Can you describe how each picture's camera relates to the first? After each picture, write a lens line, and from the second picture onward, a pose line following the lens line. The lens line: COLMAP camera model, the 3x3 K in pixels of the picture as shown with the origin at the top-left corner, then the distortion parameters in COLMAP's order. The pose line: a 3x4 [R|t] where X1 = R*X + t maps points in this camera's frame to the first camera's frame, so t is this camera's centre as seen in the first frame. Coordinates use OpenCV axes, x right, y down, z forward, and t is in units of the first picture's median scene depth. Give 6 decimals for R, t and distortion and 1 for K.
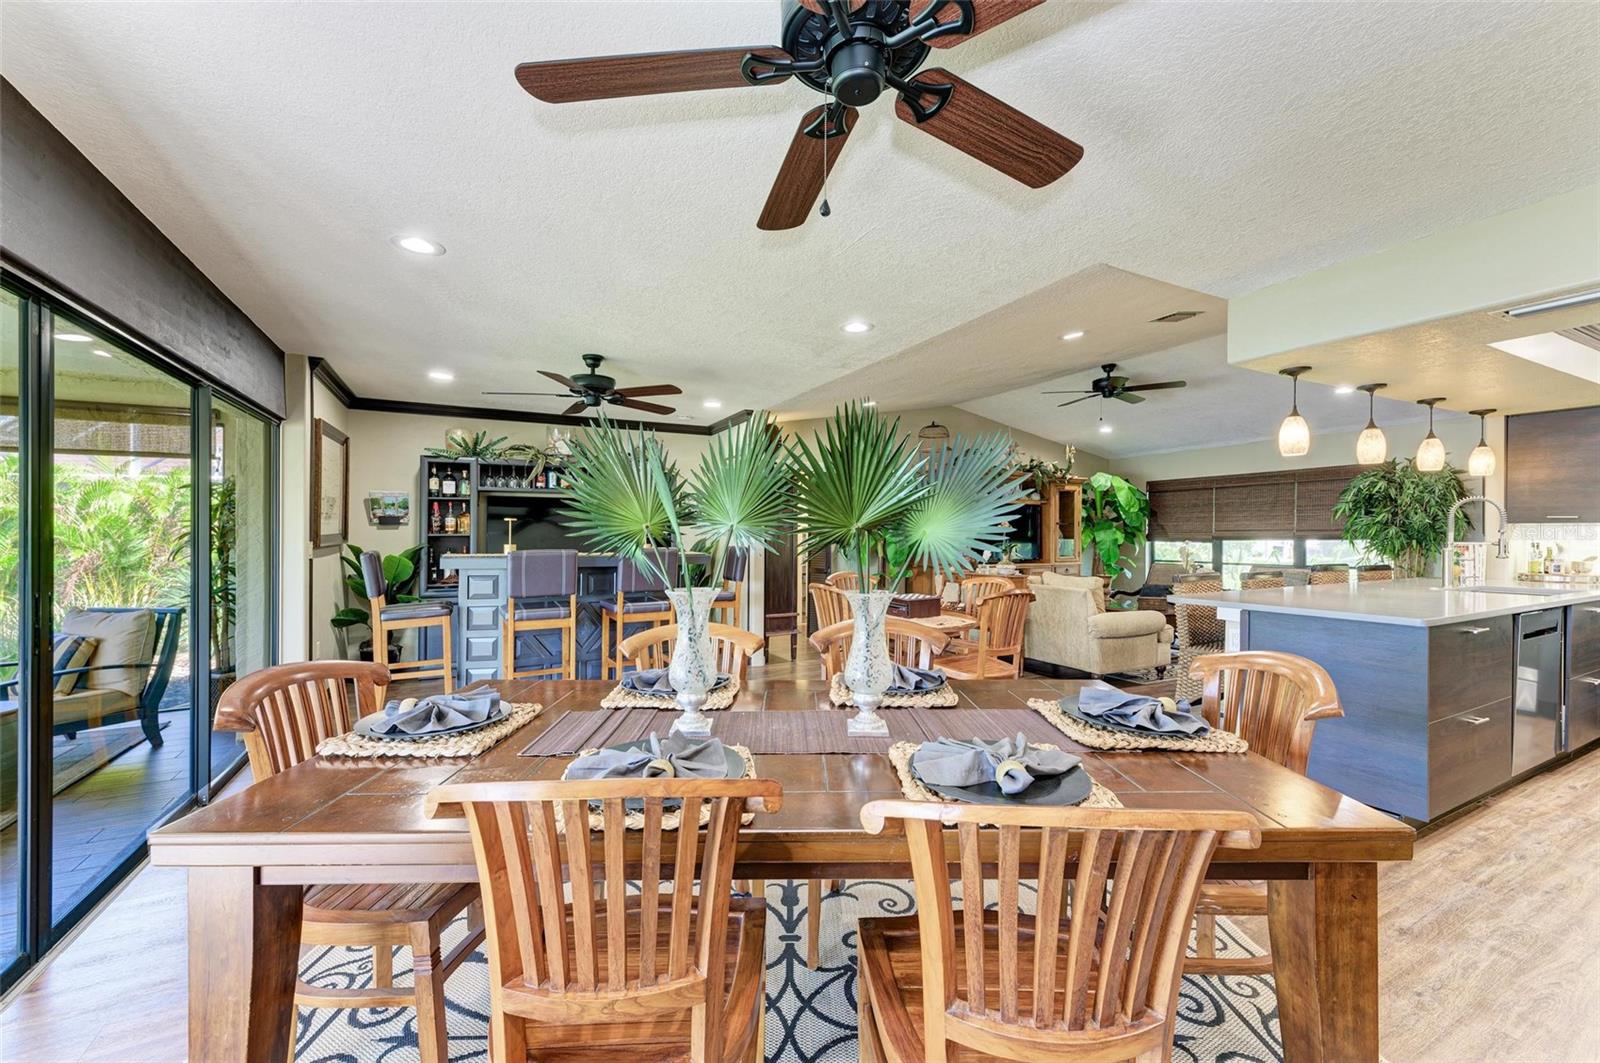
lens RADIAL K [[632.0, 0, 804.8], [0, 632.0, 537.9], [0, 0, 1]] dist [0.017036, -0.000471]
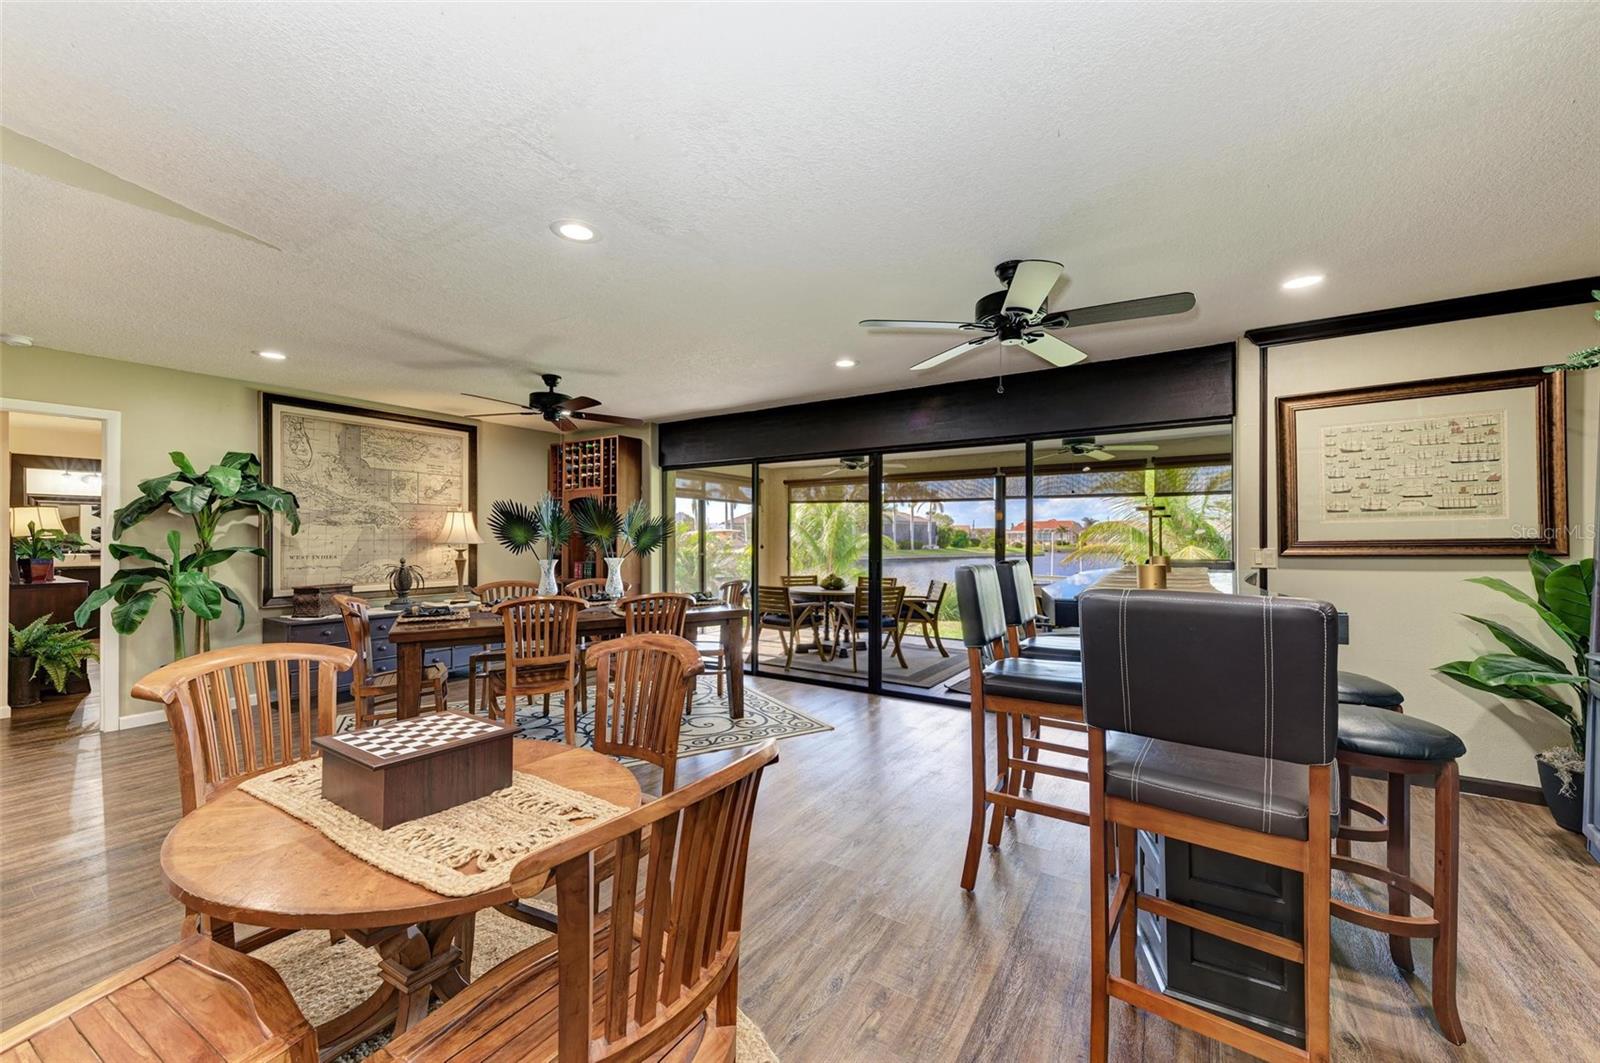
lens RADIAL K [[632.0, 0, 803.5], [0, 632.0, 532.8], [0, 0, 1]] dist [0.017036, -0.000471]
pose [[-0.876026, -0.005733, -0.482230, 0.118703], [-0.003880, 0.999981, -0.004841, -0.005993], [0.482248, -0.002370, -0.876032, 1.057965]]
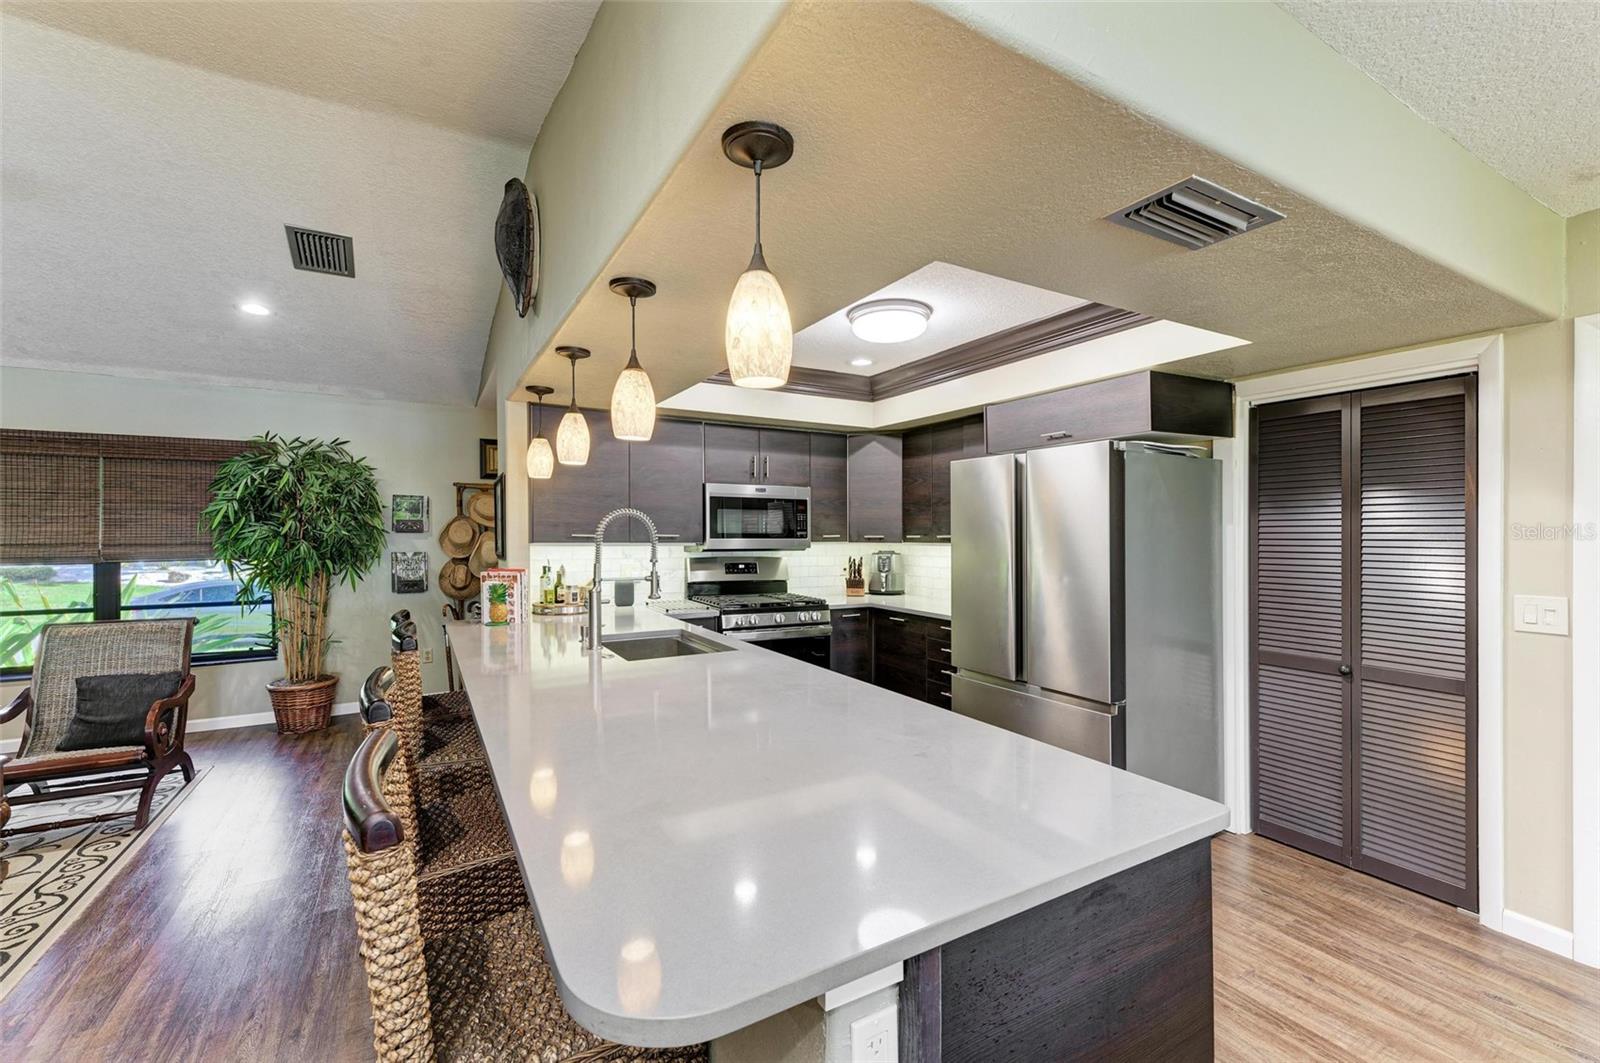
lens RADIAL K [[663.3, 0, 800.5], [0, 663.3, 536.8], [0, 0, 1]] dist [0.013272, -0.002516]
pose [[-0.042513, -0.005813, 0.999079, 0.221084], [0.004217, 0.999973, 0.005997, -0.026106], [-0.999087, 0.004468, -0.042487, 0.563961]]
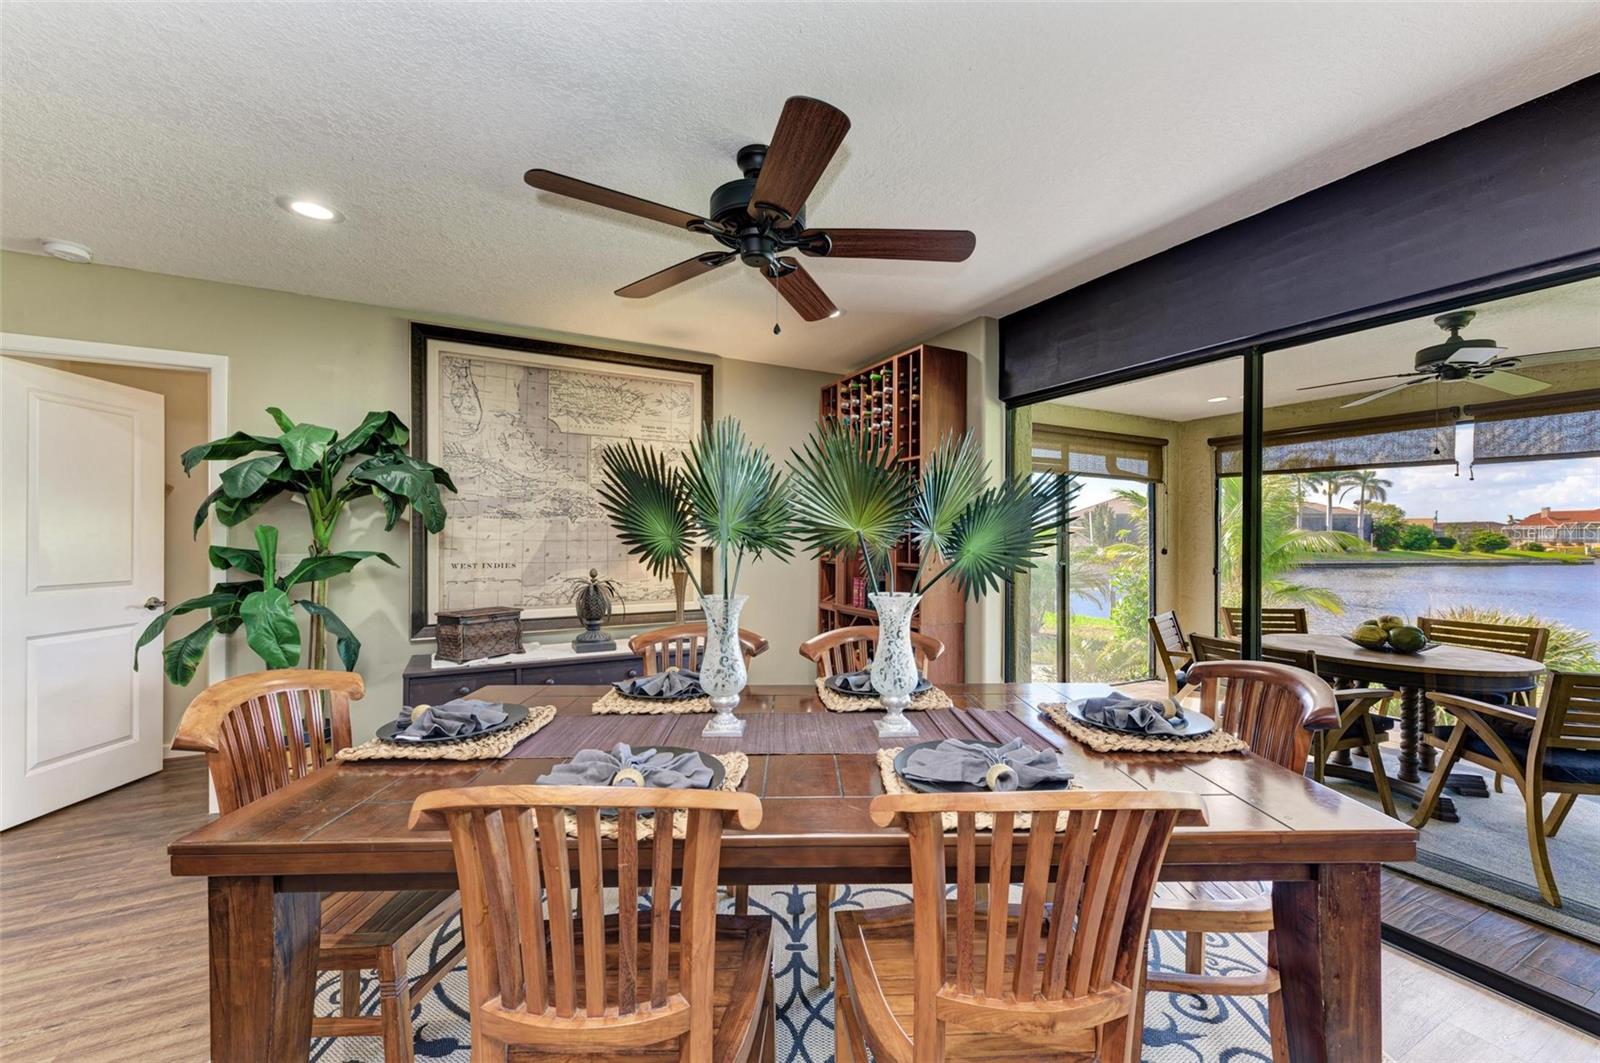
lens RADIAL K [[632.0, 0, 800.8], [0, 632.0, 534.4], [0, 0, 1]] dist [0.017036, -0.000471]
pose [[-0.999996, -0.002738, -0.000216, -0.009945], [-0.002739, 0.999992, 0.003009, -0.005635], [0.000208, 0.003009, -0.999995, 0.550995]]
